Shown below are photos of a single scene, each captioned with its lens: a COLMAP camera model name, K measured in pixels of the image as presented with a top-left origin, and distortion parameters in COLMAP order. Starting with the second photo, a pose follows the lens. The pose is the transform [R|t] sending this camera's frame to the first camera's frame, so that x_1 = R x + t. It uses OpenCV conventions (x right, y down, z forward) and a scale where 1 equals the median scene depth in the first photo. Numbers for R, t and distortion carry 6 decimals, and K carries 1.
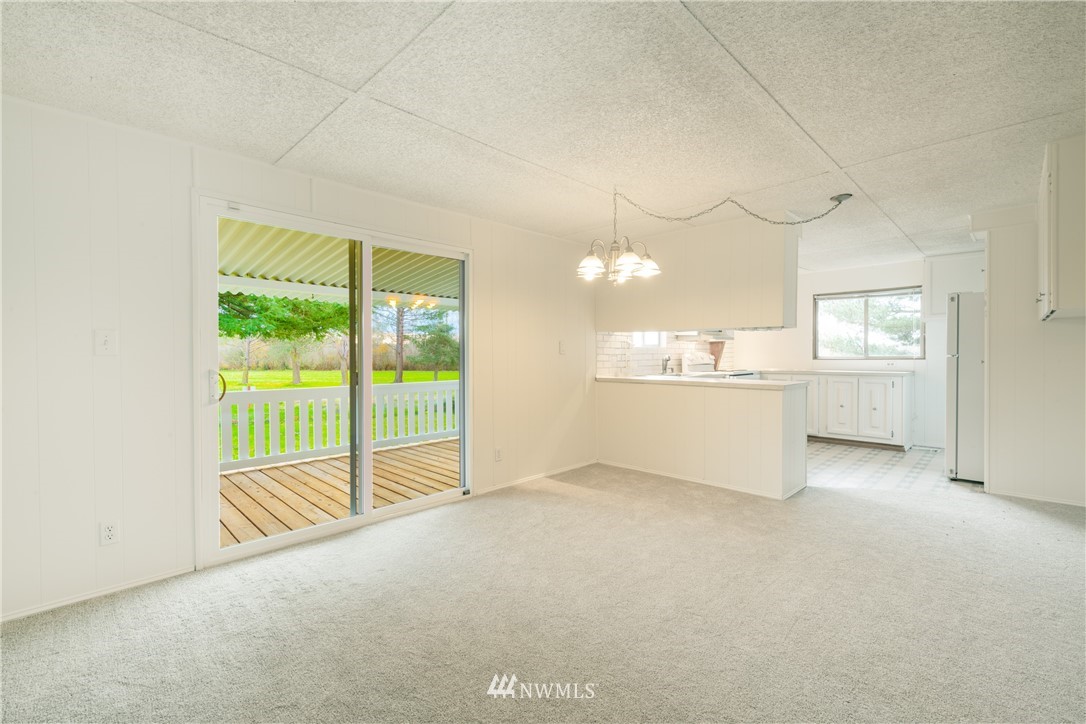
lens RADIAL K [[473.0, 0, 543.0], [0, 473.0, 362.0], [0, 0, 1]] dist [-0.000270, -0.000320]
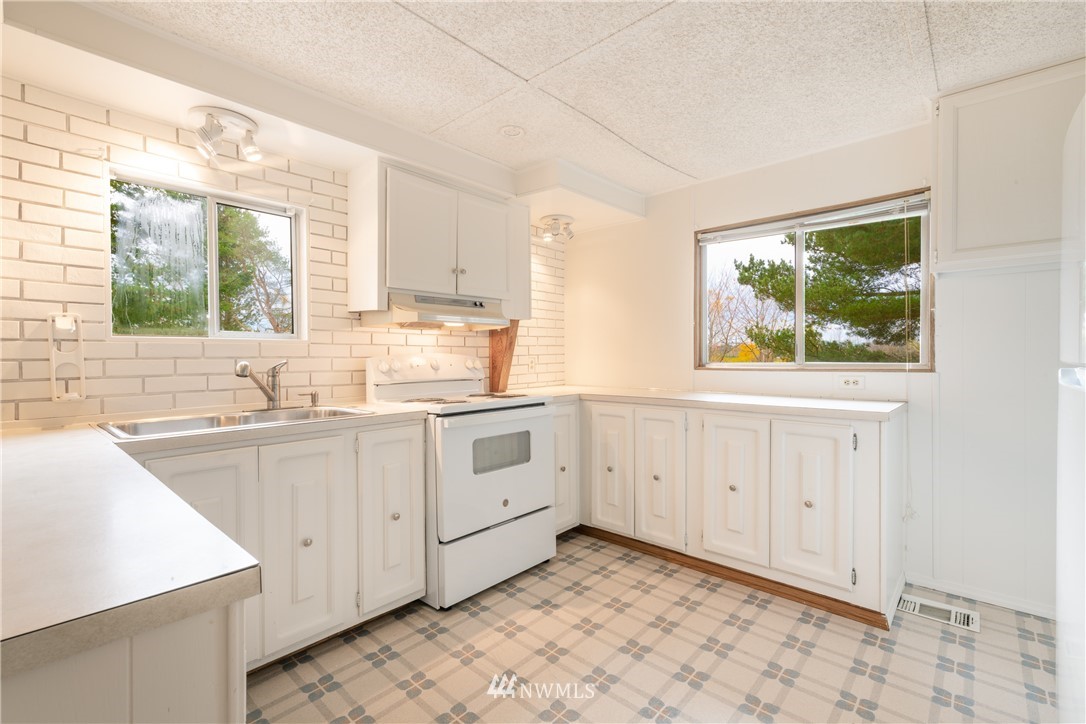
lens RADIAL K [[488.1, 0, 543.2], [0, 488.1, 360.1], [0, 0, 1]] dist [0.011035, -0.001447]
pose [[0.998405, 0.001996, 0.056415, 0.439719], [-0.001669, 0.999982, -0.005836, -0.012605], [-0.056426, 0.005733, 0.998390, 0.584172]]
